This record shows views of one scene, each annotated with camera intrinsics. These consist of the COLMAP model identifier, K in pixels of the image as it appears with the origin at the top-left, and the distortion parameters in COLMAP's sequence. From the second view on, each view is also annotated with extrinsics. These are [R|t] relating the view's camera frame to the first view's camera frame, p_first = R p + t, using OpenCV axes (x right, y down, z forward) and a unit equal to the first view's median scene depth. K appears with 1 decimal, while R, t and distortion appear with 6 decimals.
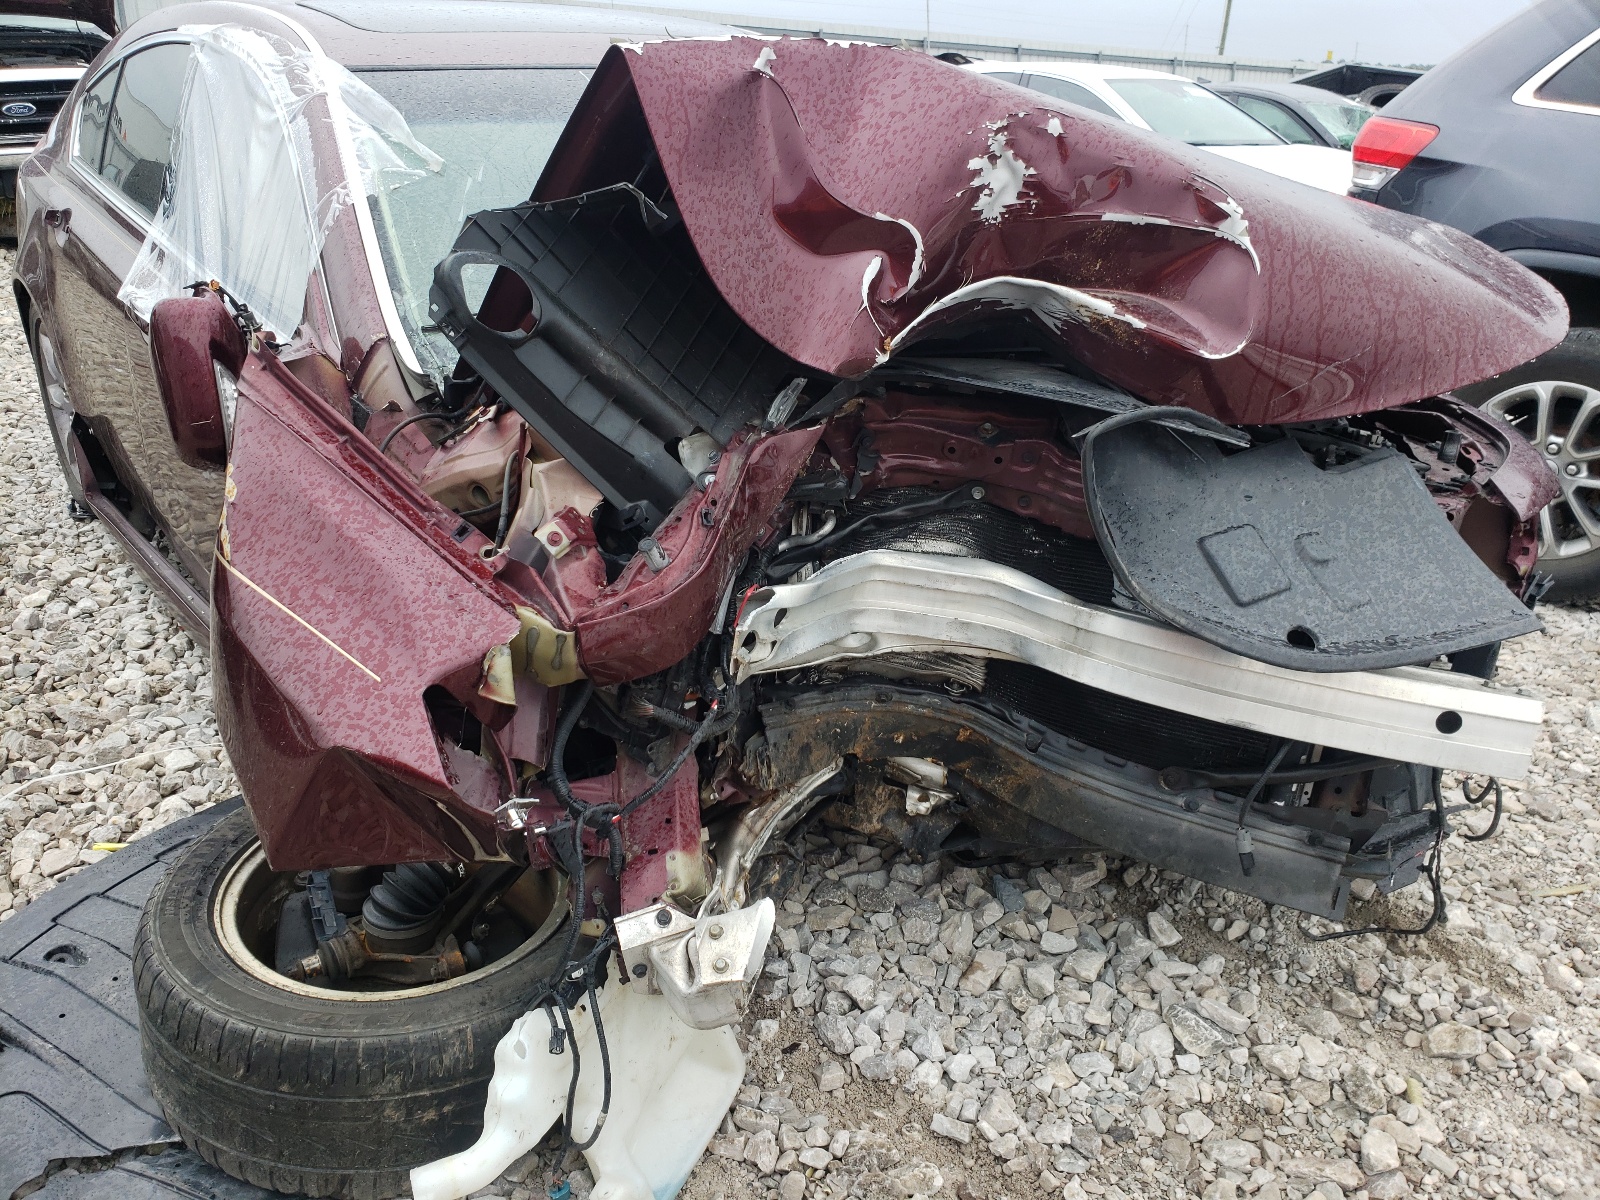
lens RADIAL K [[1211.9, 0, 768.0], [0, 1211.9, 598.1], [0, 0, 1]] dist [0.081841, -0.095454]
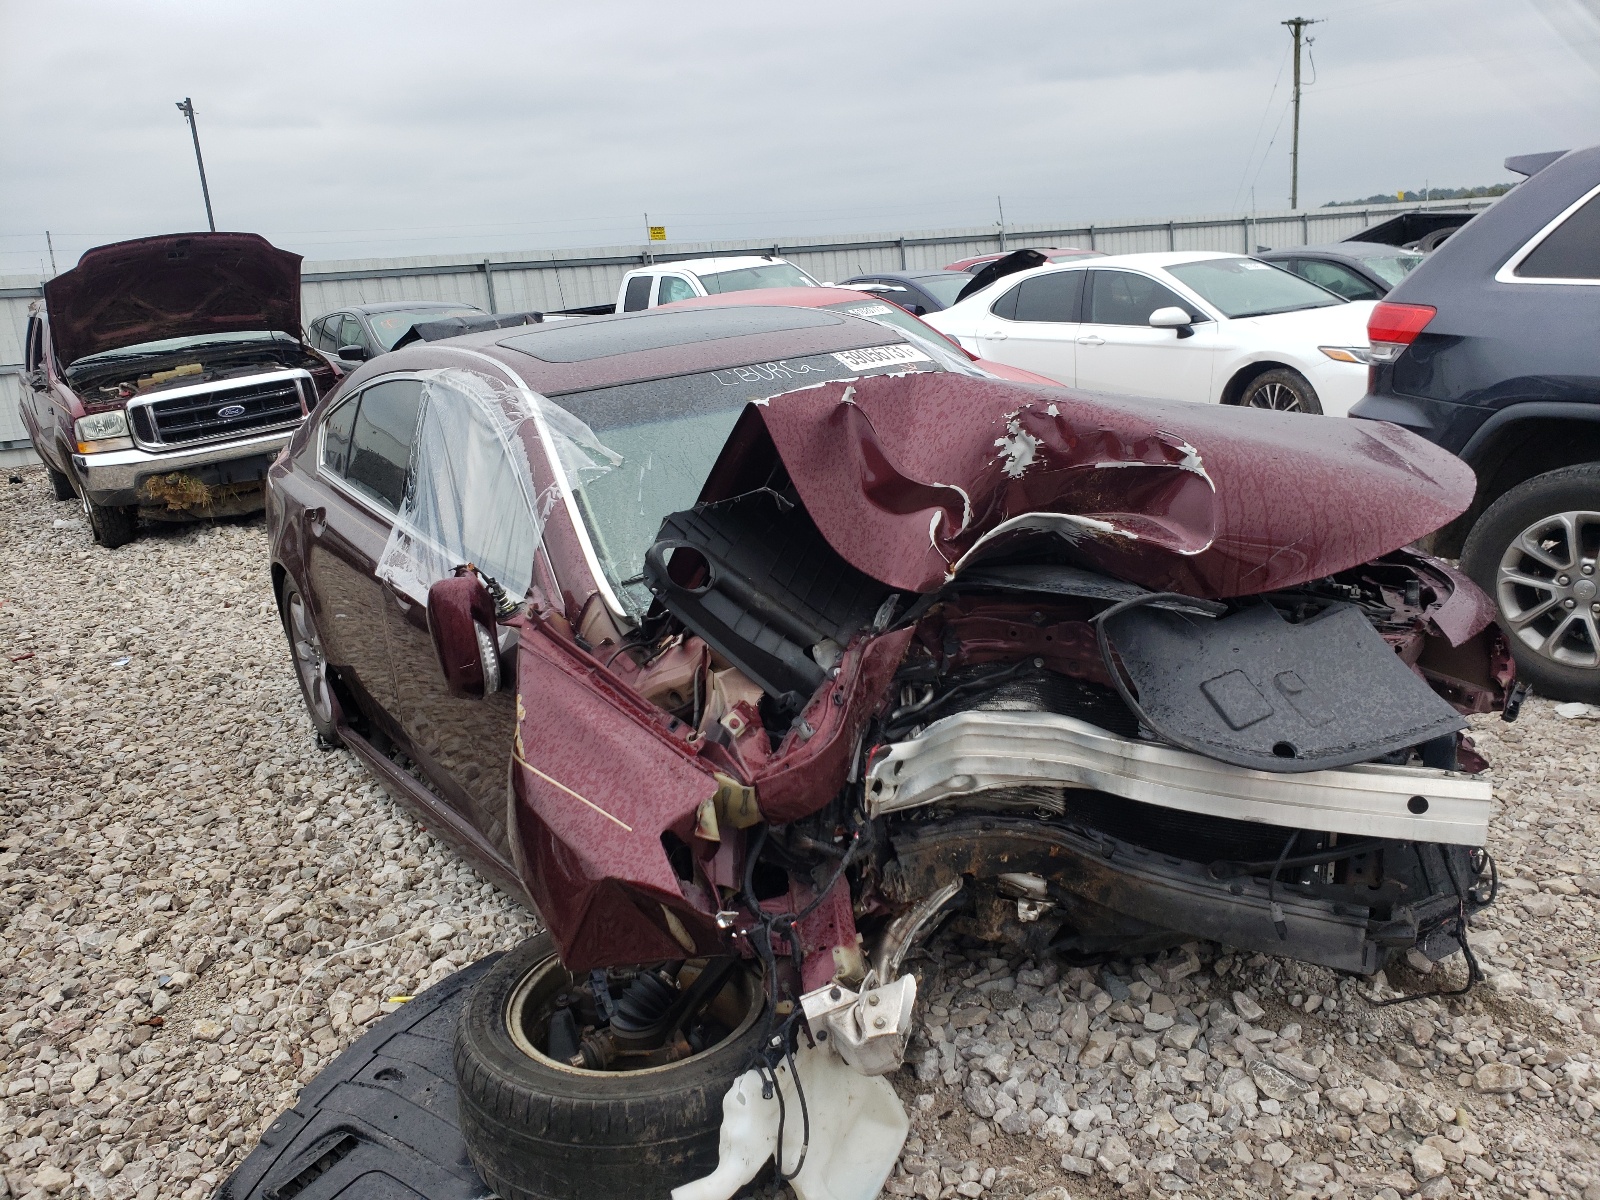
lens RADIAL K [[1211.9, 0, 768.0], [0, 1211.9, 598.1], [0, 0, 1]] dist [0.081841, -0.095454]
pose [[0.989974, -0.100969, -0.098772, 0.016992], [0.085309, 0.984750, -0.151623, 0.020449], [0.112575, 0.141677, 0.983491, -0.348777]]
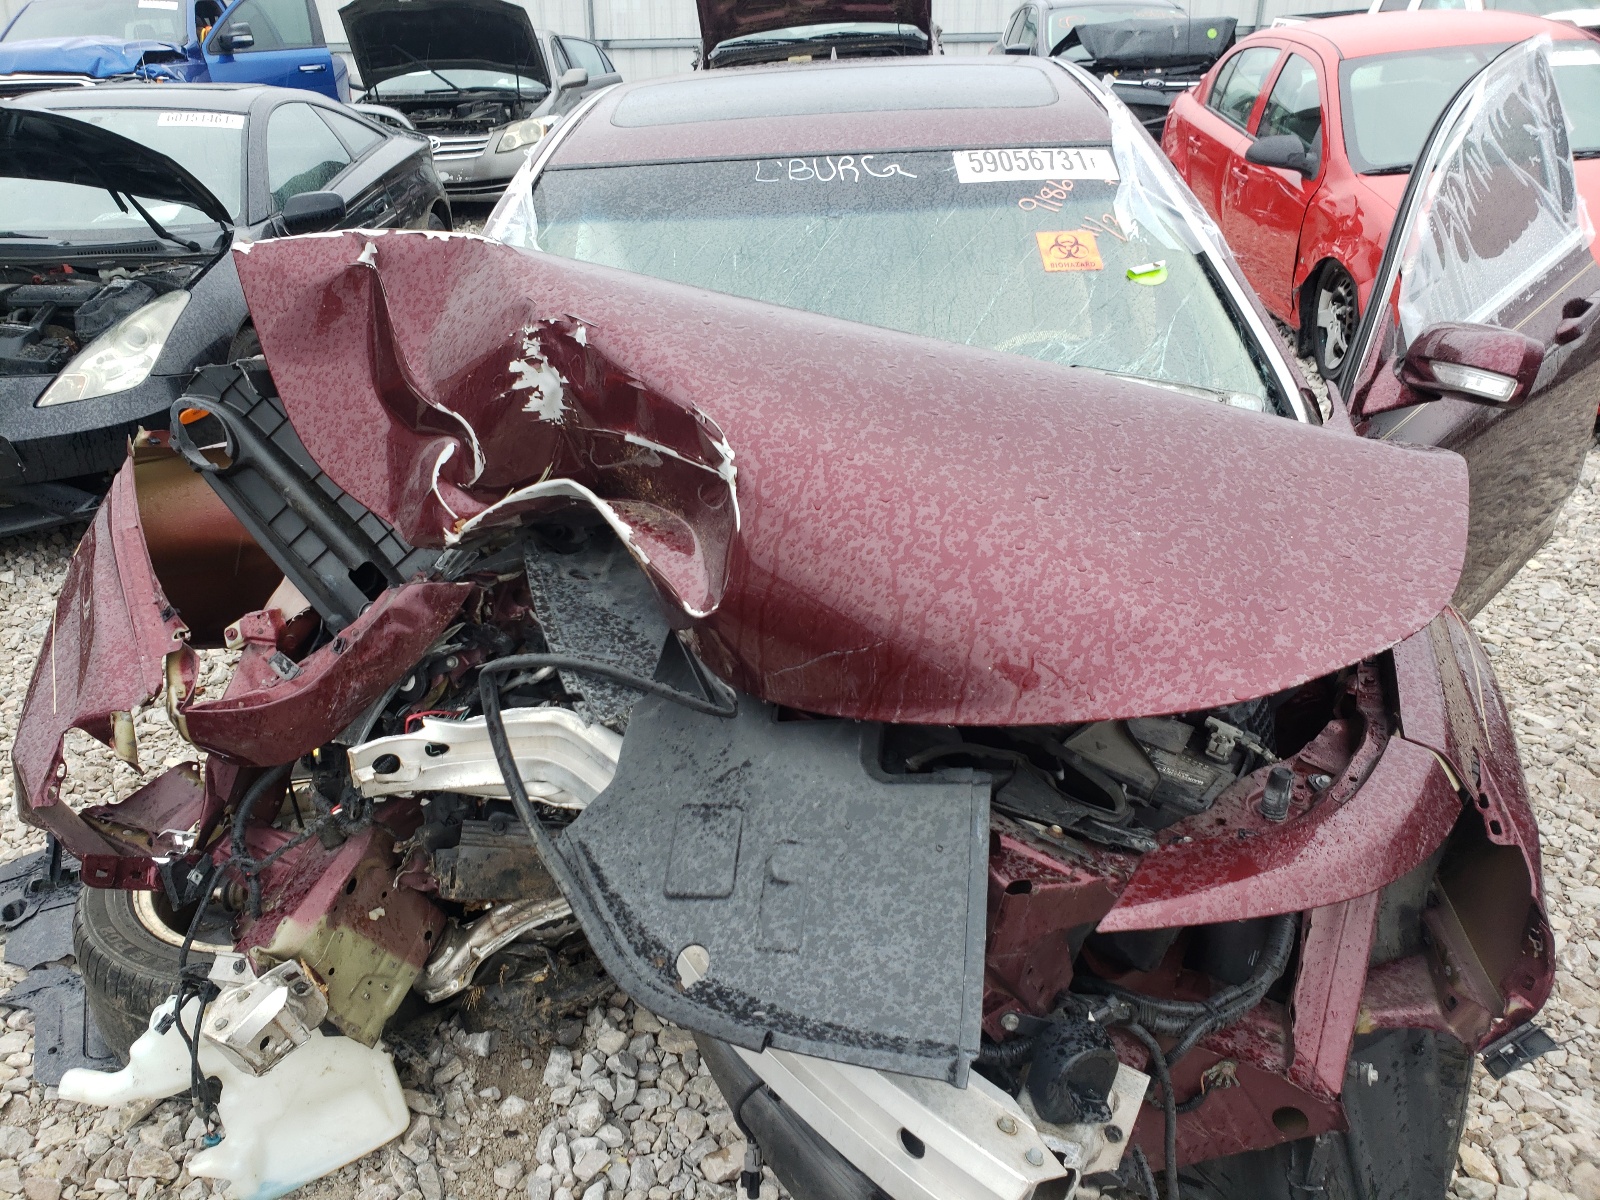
lens RADIAL K [[1211.9, 0, 768.0], [0, 1211.9, 598.1], [0, 0, 1]] dist [0.081841, -0.095454]
pose [[0.756878, 0.228257, -0.612401, 0.771534], [-0.205026, 0.972653, 0.109135, -0.259832], [0.620564, 0.042956, 0.782978, 0.300934]]
